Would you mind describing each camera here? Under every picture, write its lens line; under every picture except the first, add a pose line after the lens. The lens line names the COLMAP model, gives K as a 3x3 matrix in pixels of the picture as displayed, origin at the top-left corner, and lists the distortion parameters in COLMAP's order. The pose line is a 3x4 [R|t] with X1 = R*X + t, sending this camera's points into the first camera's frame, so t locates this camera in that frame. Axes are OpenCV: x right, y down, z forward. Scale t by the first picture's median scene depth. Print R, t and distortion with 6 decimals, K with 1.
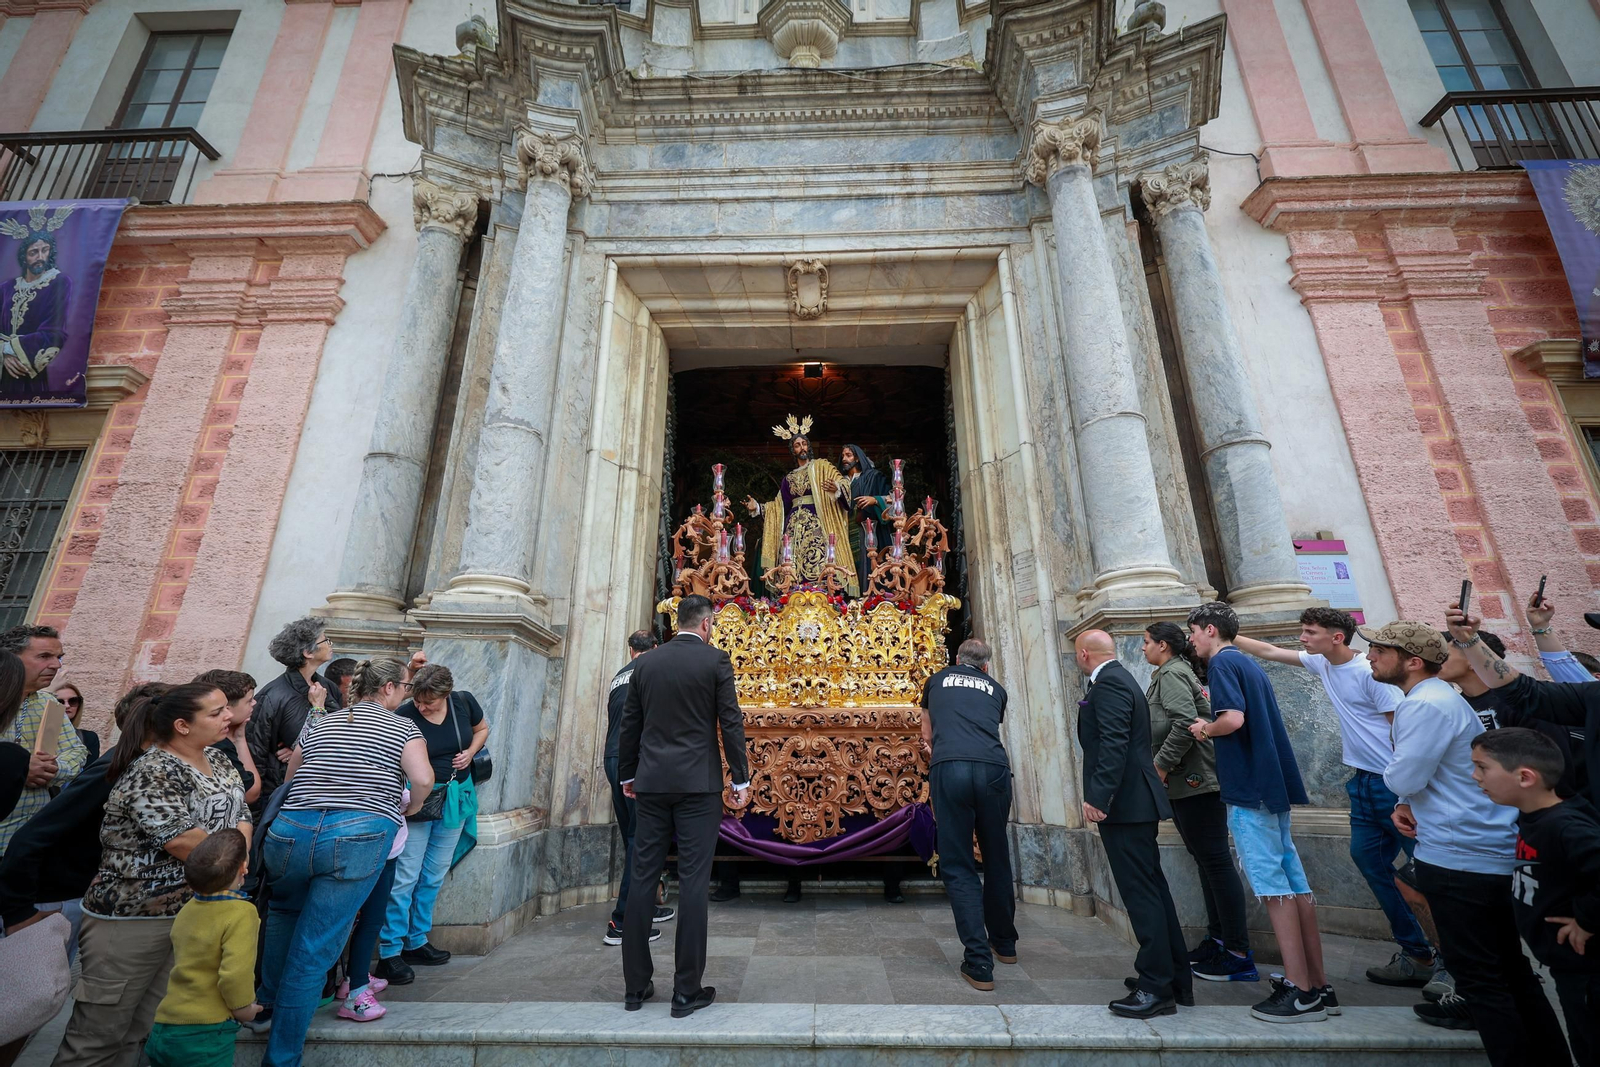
lens RADIAL K [[671.1, 0, 786.7], [0, 671.1, 524.3], [0, 0, 1]] dist [0.003253, -0.001809]
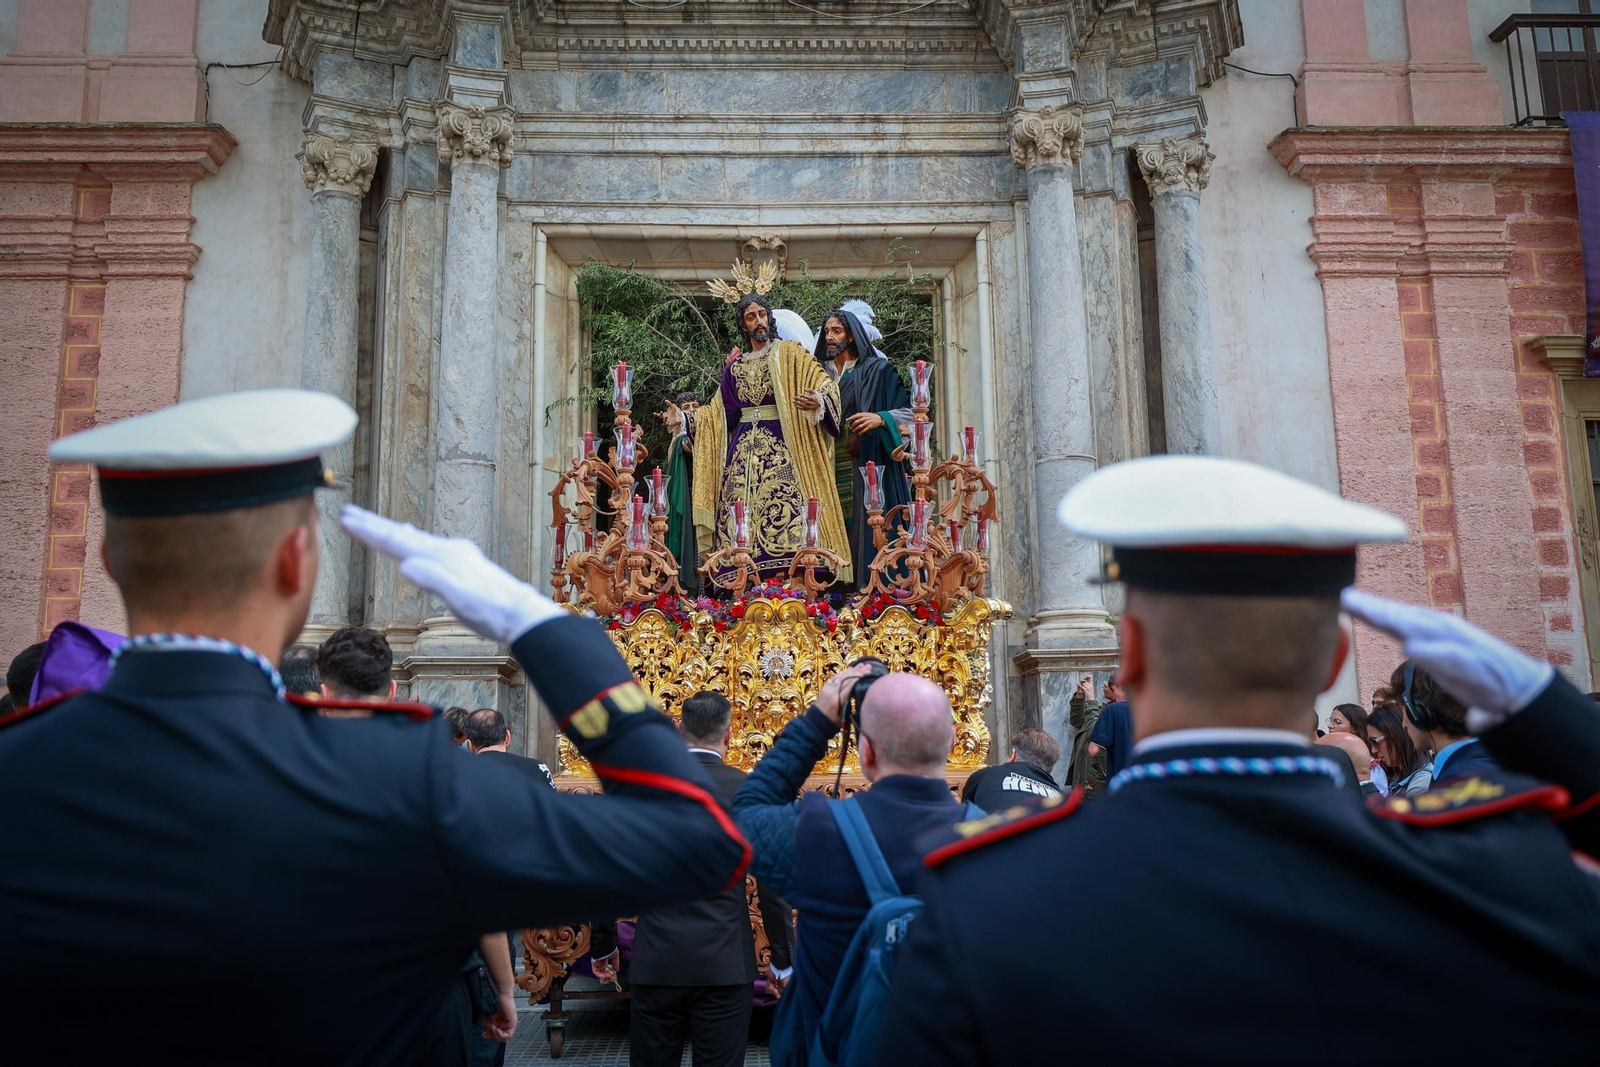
lens RADIAL K [[1286.6, 0, 759.7], [0, 1286.6, 513.4], [0, 0, 1]] dist [0.007296, -0.015959]
pose [[0.998047, -0.001617, 0.062453, -0.079693], [-0.008422, 0.987058, 0.160143, -0.296295], [-0.061903, -0.160356, 0.985116, -0.714112]]
